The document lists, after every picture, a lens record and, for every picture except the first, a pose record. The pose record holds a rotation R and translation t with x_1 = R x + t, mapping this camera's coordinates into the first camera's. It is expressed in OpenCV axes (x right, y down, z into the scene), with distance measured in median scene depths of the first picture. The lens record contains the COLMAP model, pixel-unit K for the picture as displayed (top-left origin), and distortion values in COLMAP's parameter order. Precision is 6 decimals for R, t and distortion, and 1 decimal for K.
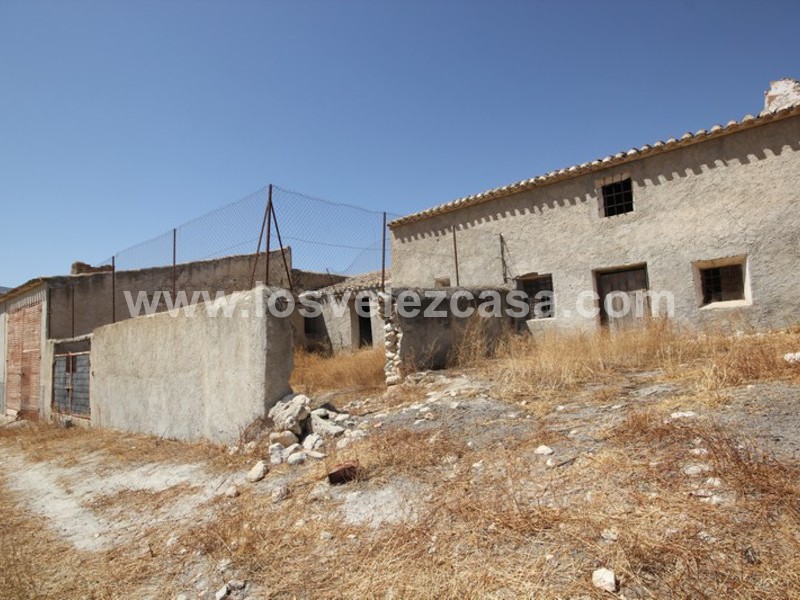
lens RADIAL K [[425.6, 0, 406.0], [0, 425.6, 303.6], [0, 0, 1]] dist [0.012457, -0.009496]
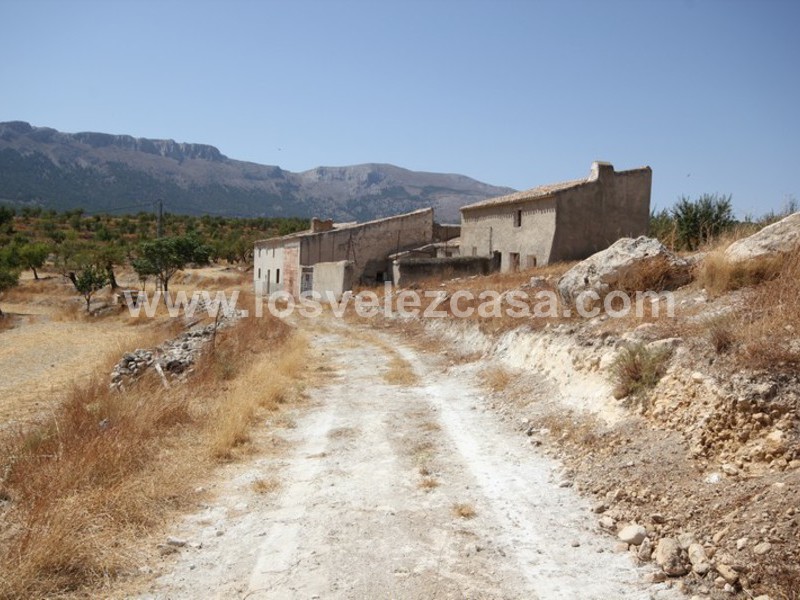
lens RADIAL K [[788.6, 0, 403.1], [0, 788.6, 305.2], [0, 0, 1]] dist [0.022764, 0.000000]
pose [[0.840647, 0.104613, -0.531383, 1.797005], [-0.034213, 0.989465, 0.140671, -0.304250], [0.540501, -0.100075, 0.835370, -2.137246]]
